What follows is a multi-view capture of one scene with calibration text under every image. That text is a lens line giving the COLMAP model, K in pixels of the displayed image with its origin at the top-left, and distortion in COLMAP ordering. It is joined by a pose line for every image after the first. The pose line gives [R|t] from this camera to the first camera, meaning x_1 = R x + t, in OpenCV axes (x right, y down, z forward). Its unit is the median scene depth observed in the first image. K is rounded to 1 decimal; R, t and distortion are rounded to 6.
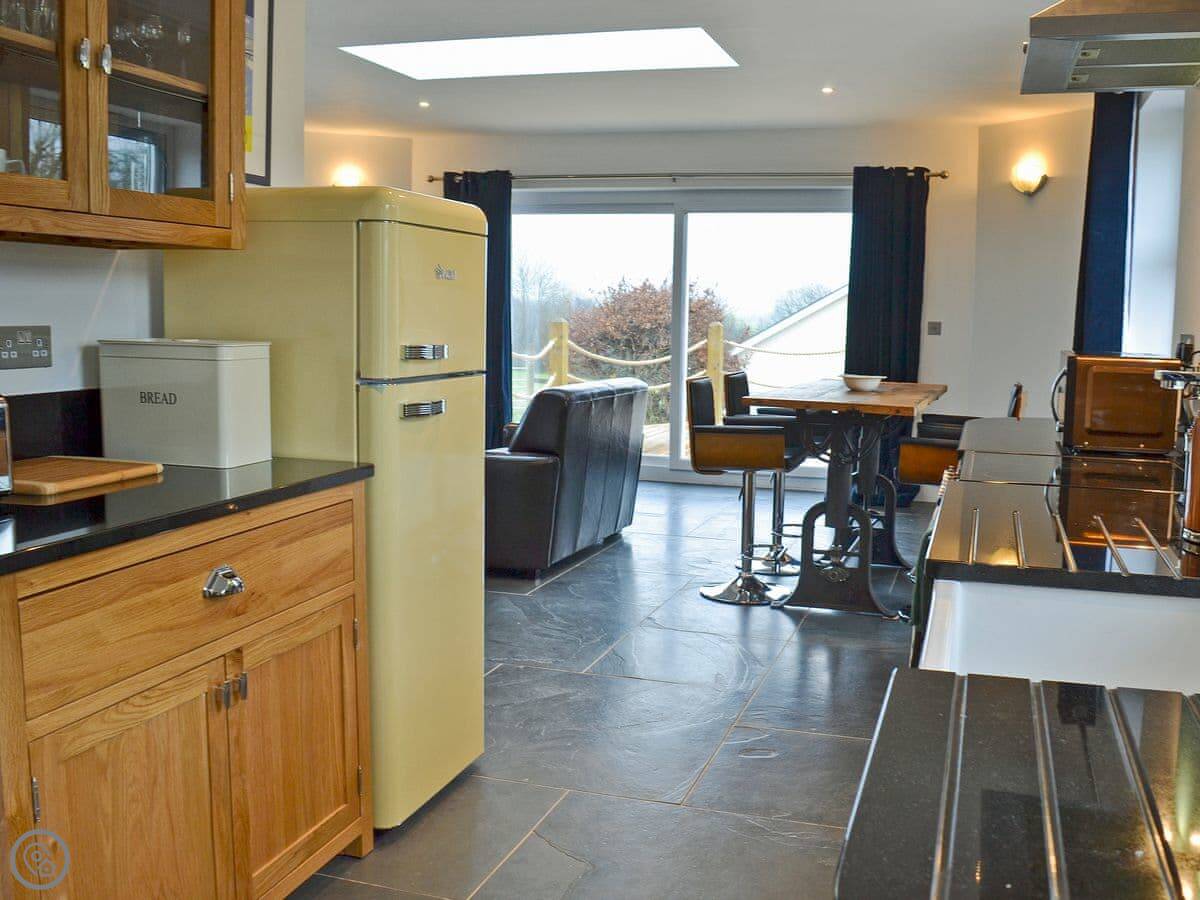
lens RADIAL K [[1167.6, 0, 600.0], [0, 1167.6, 450.0], [0, 0, 1]] dist [-0.113511, -0.007902]
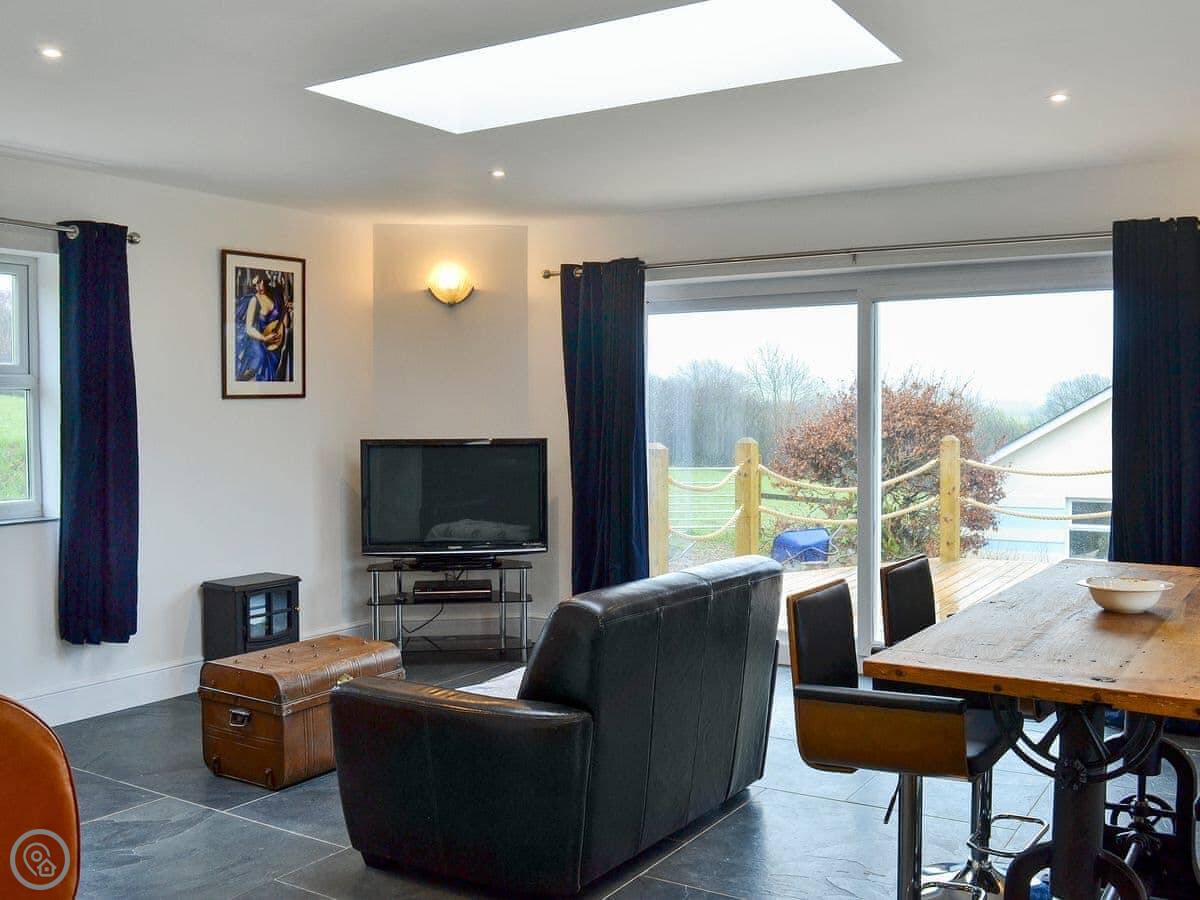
lens RADIAL K [[1136.2, 0, 600.6], [0, 1136.2, 465.6], [0, 0, 1]] dist [-0.164929, 0.177013]
pose [[0.971117, -0.017594, -0.237953, 0.097762], [0.001087, 0.997594, -0.069324, -0.071976], [0.238600, 0.067063, 0.968799, 0.383982]]
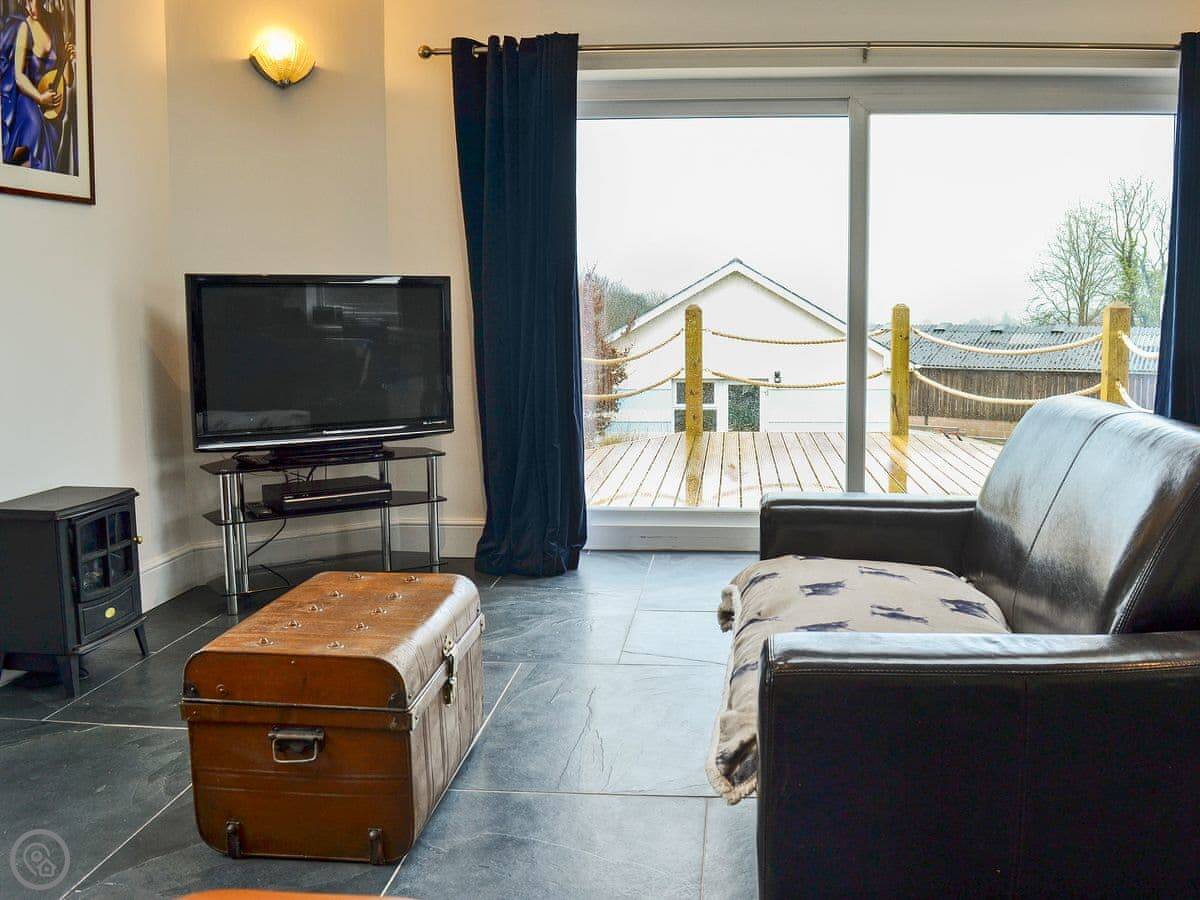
lens RADIAL K [[1119.8, 0, 631.8], [0, 1119.8, 445.7], [0, 0, 1]] dist [-0.046516, -0.010192]
pose [[0.973806, -0.049317, 0.221966, -0.249816], [0.046490, 0.998758, 0.017946, -0.064958], [-0.222576, -0.007156, 0.974889, 0.622091]]
